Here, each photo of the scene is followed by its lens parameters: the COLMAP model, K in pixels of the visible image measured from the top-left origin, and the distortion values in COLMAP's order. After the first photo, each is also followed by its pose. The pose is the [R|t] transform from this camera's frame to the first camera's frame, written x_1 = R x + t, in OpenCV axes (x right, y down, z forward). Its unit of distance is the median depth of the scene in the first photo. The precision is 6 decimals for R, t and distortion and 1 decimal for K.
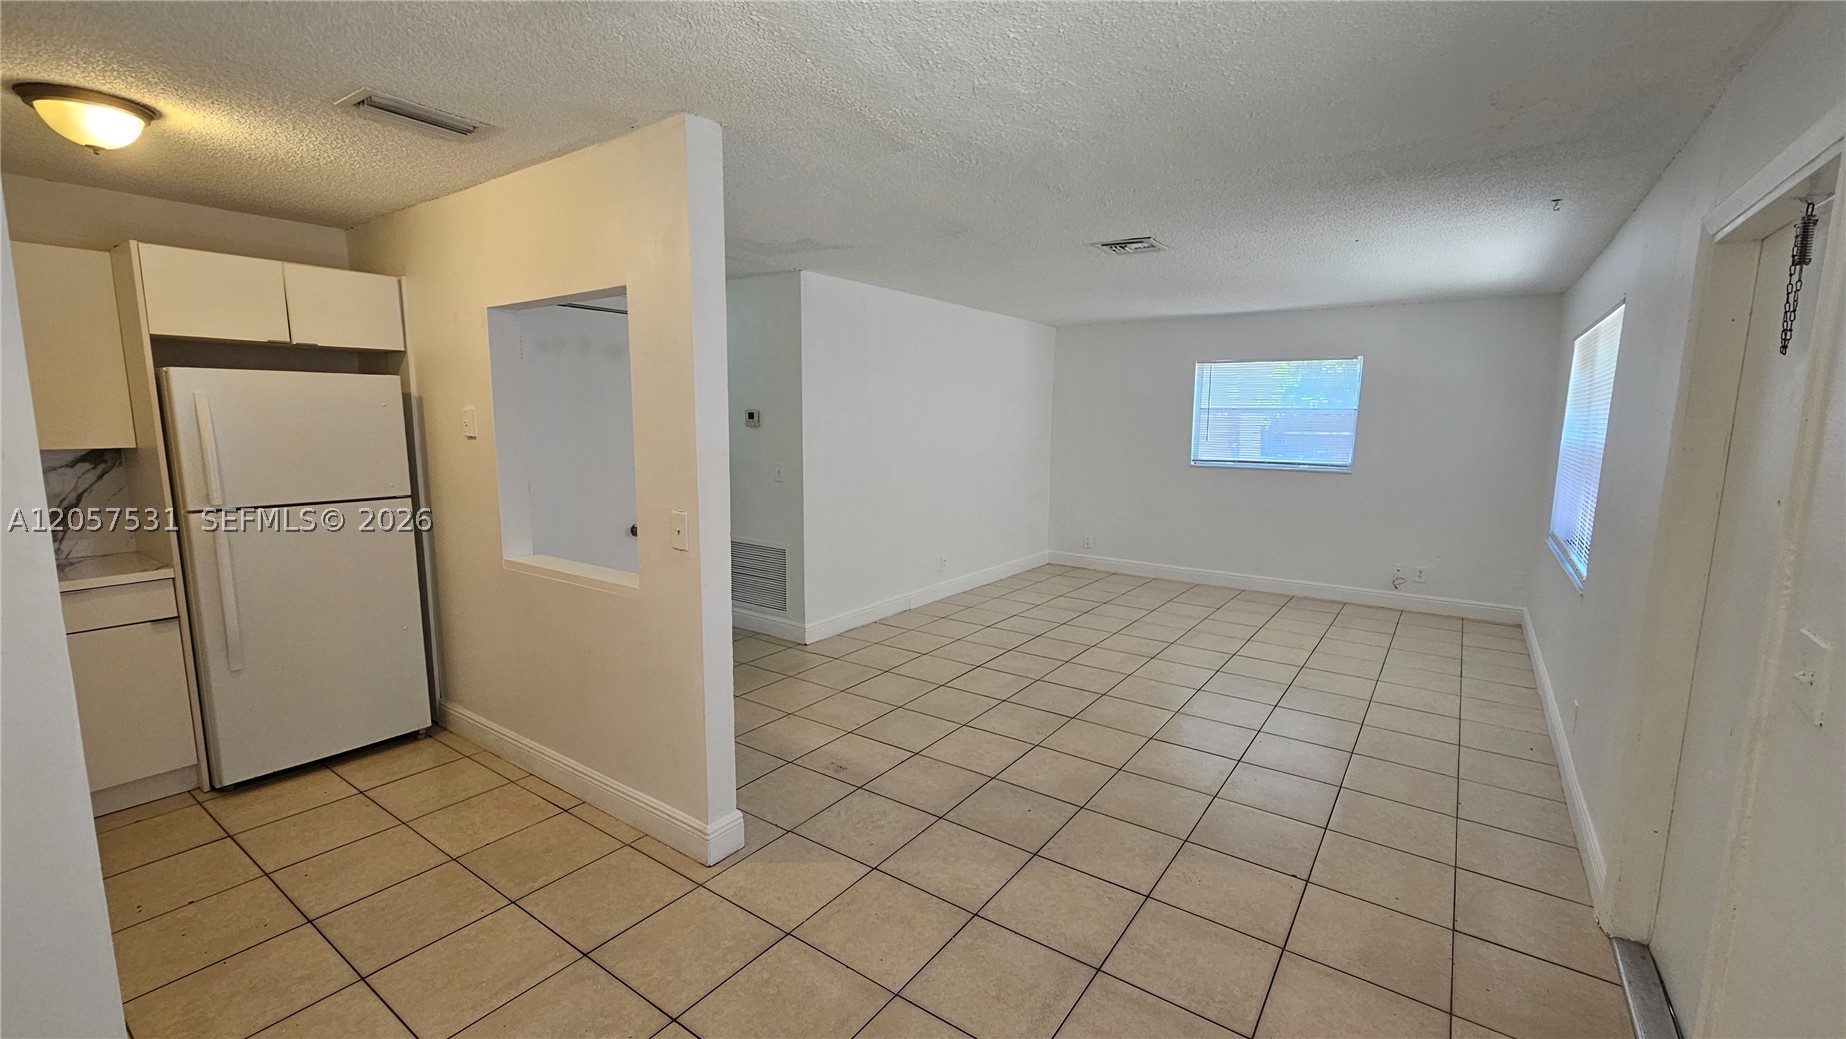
lens RADIAL K [[754.7, 0, 923.0], [0, 754.7, 519.5], [0, 0, 1]] dist [-0.000979, -0.000037]
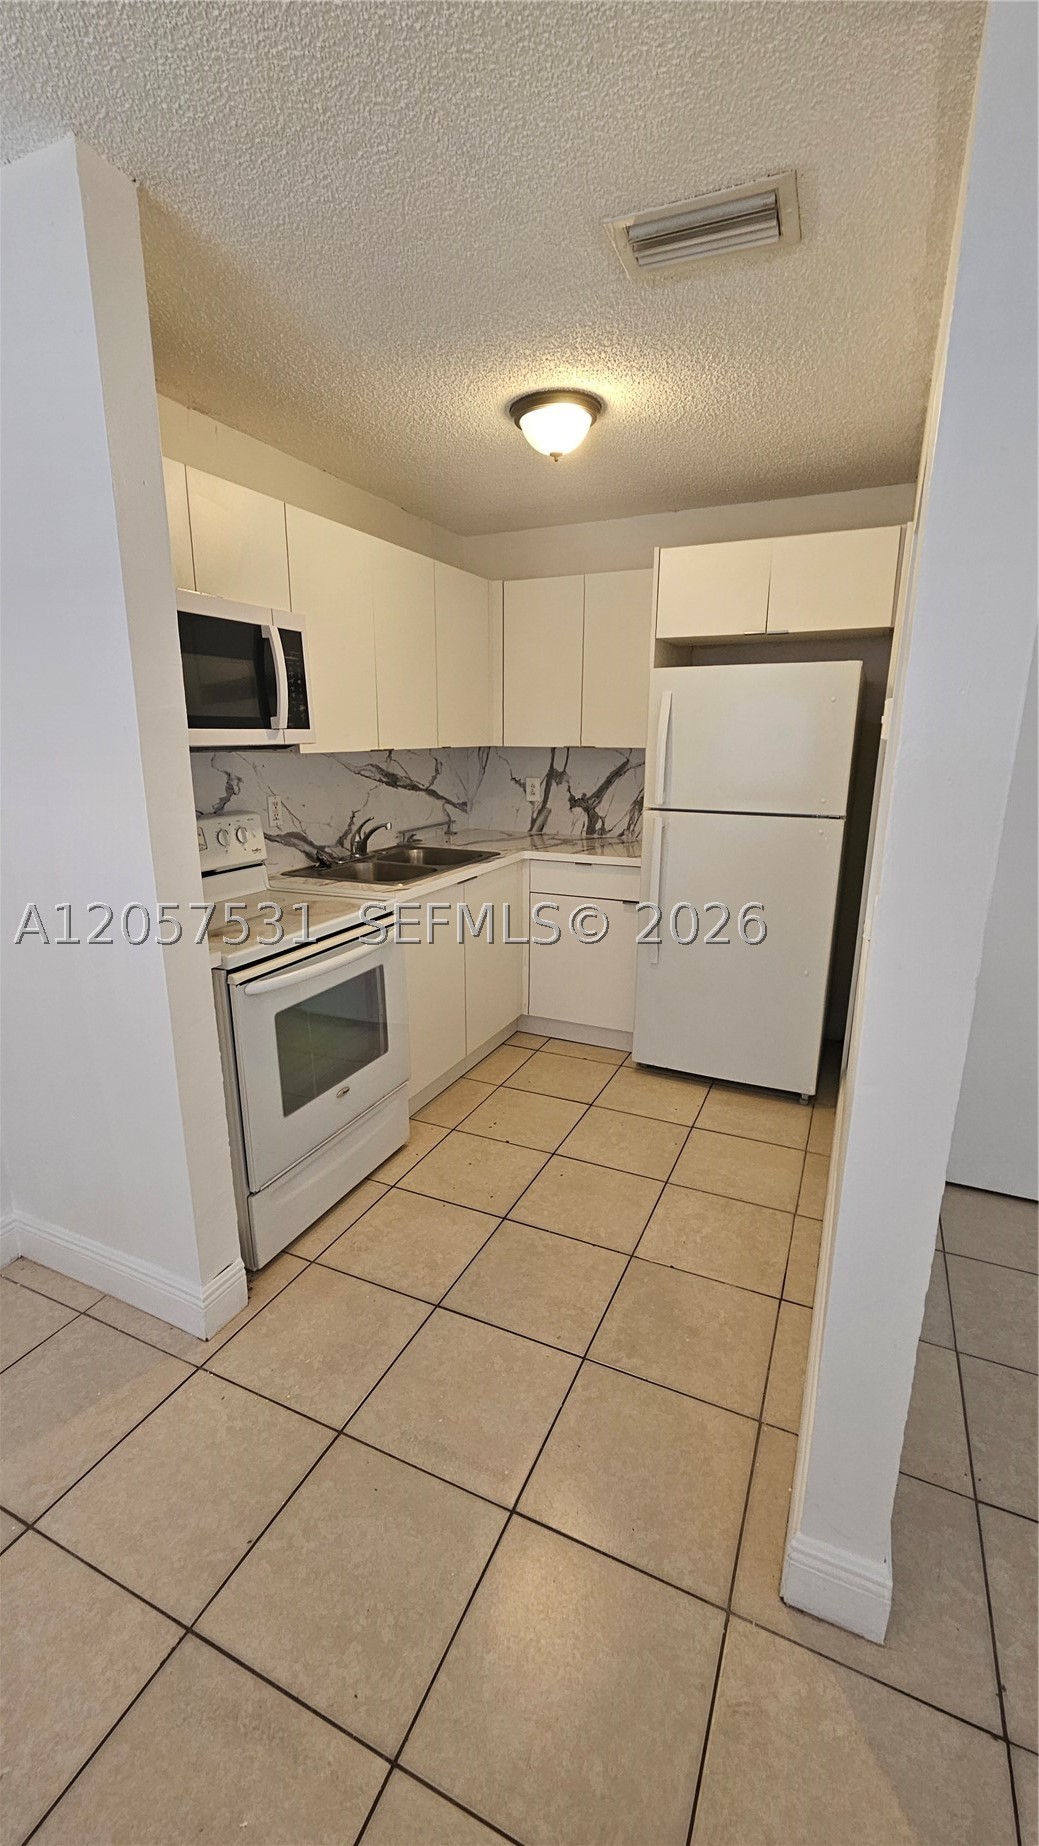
lens RADIAL K [[754.7, 0, 519.5], [0, 754.7, 923.0], [0, 0, 1]] dist [-0.000979, -0.000037]
pose [[0.184592, 0.234056, -0.954538, 0.027709], [-0.136570, 0.967915, 0.210926, -0.028060], [0.973280, 0.091427, 0.210634, 0.316926]]
